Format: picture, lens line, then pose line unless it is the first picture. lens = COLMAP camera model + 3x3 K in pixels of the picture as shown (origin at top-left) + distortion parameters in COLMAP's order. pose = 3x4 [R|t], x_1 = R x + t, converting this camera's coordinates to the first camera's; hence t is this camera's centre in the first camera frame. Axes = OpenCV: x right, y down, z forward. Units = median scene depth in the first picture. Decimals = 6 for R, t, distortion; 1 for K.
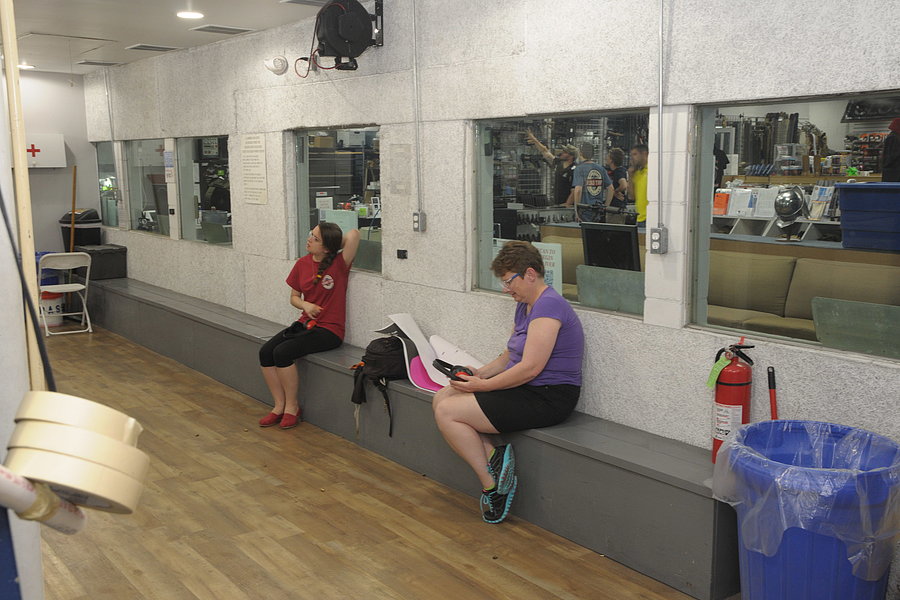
lens RADIAL K [[936.0, 0, 449.7], [0, 936.0, 314.3], [0, 0, 1]] dist [0.094836, 0.008607]
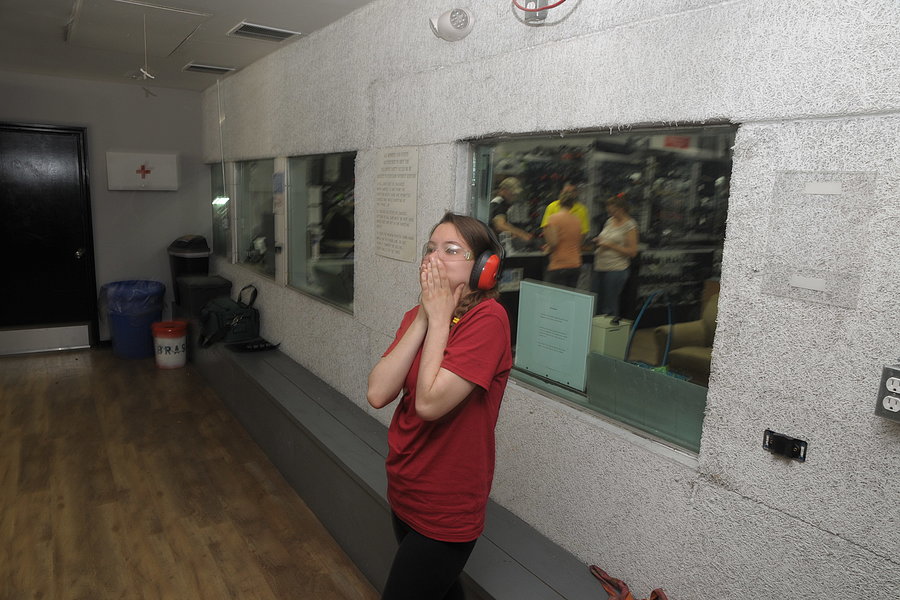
lens RADIAL K [[621.9, 0, 454.1], [0, 621.9, 305.6], [0, 0, 1]] dist [-0.121589, 0.090610]
pose [[0.997728, 0.052499, -0.042219, -0.132223], [-0.051473, 0.998361, 0.025027, -0.088236], [0.043464, -0.022797, 0.998795, 0.526431]]
